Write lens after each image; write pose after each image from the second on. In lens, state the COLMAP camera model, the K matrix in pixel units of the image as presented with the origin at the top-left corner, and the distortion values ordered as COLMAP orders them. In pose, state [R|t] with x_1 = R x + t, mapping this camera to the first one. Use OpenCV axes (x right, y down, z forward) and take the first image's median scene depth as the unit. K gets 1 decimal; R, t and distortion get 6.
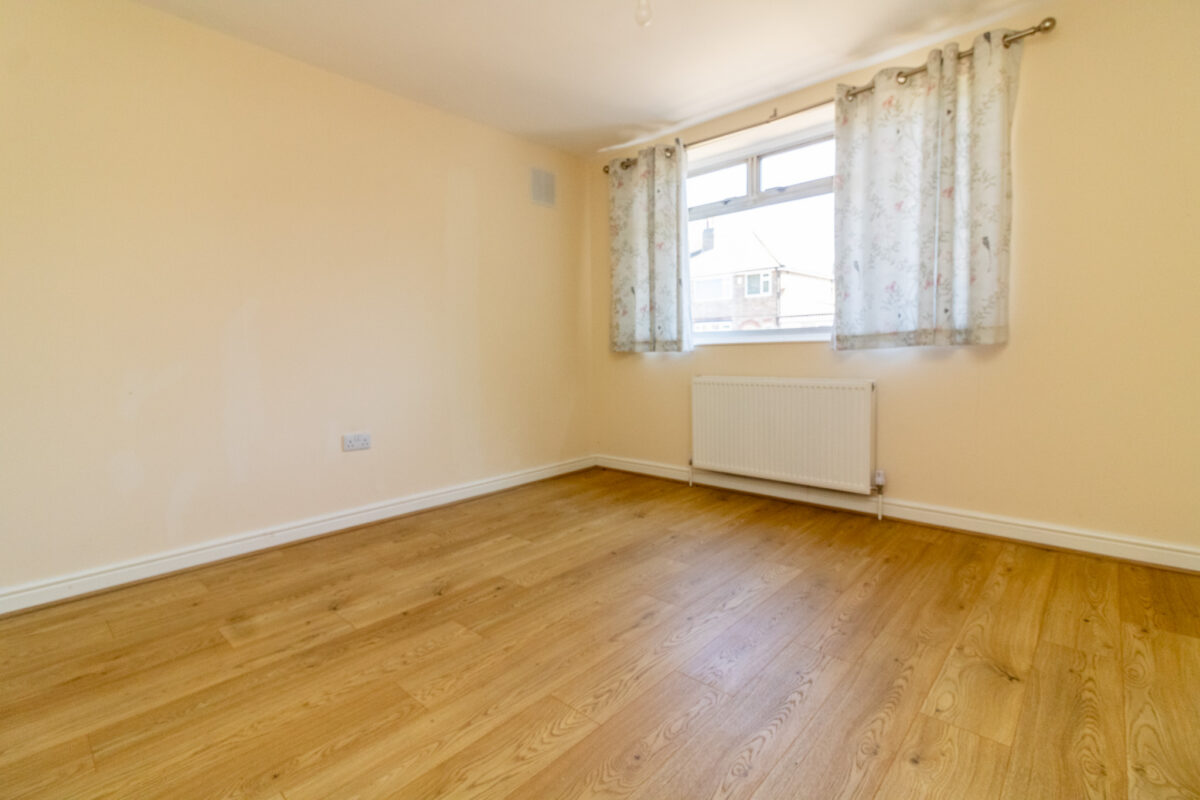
lens RADIAL K [[551.0, 0, 600.0], [0, 551.0, 403.3], [0, 0, 1]] dist [0.003351, 0.000246]
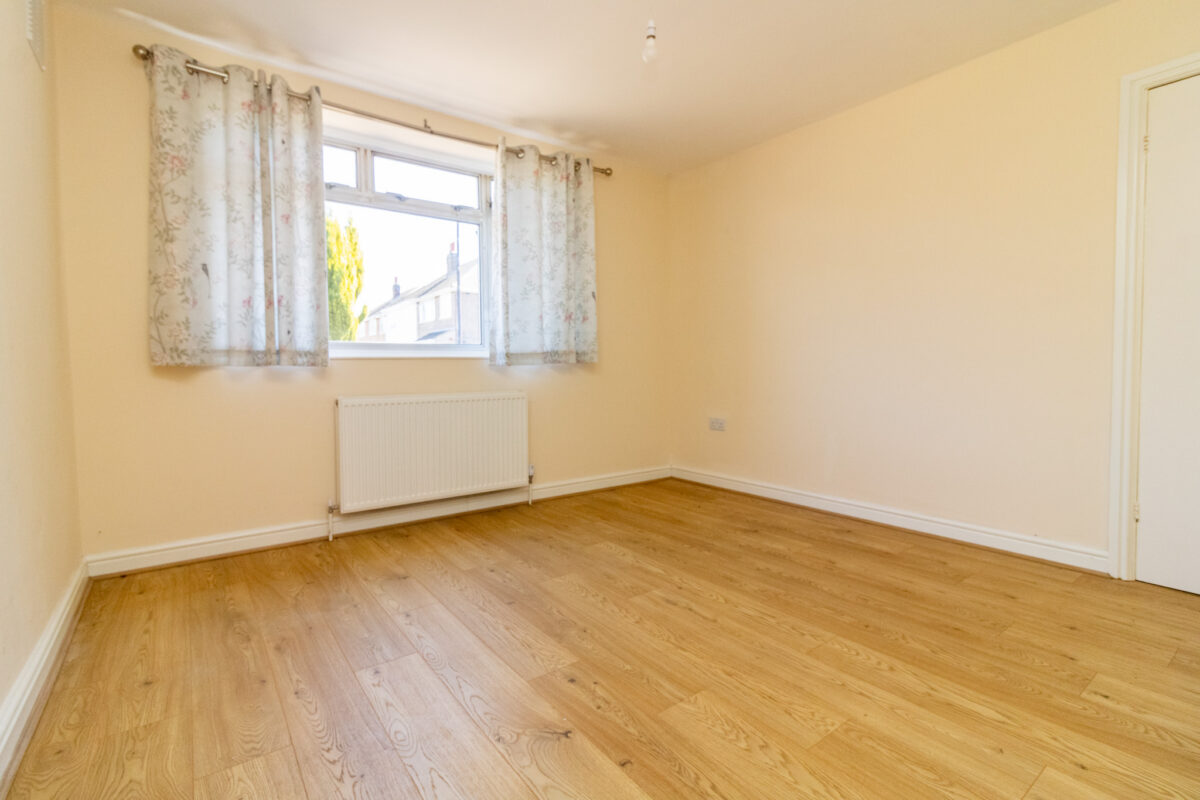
lens RADIAL K [[551.0, 0, 605.1], [0, 551.0, 401.0], [0, 0, 1]] dist [0.003351, 0.000246]
pose [[0.177101, -0.045558, 0.983138, -0.672109], [0.095958, 0.994968, 0.028821, -0.037431], [-0.979503, 0.089236, 0.180582, 0.608834]]
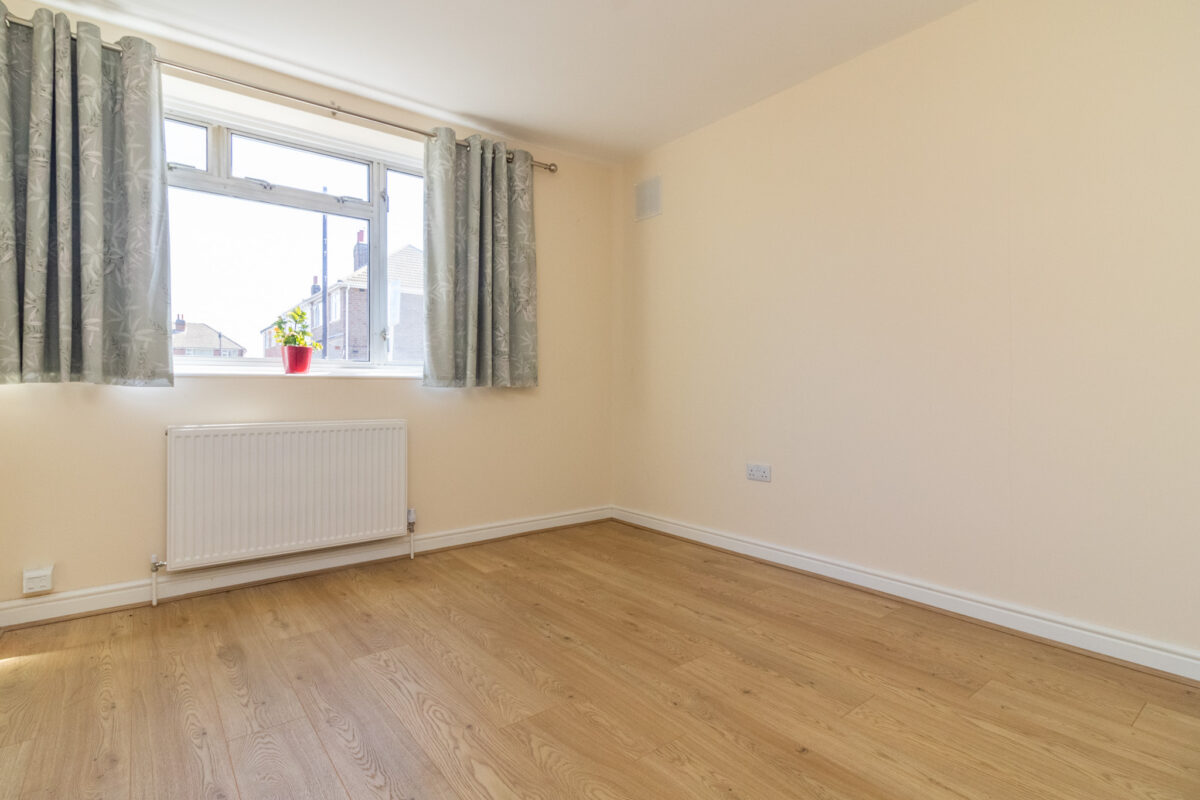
lens RADIAL K [[615.8, 0, 592.7], [0, 615.8, 397.3], [0, 0, 1]] dist [0.012273, -0.000318]
pose [[0.146599, 0.001306, 0.989195, -0.576538], [0.093994, 0.995456, -0.015244, -0.031322], [-0.984720, 0.095213, 0.145810, 0.517826]]
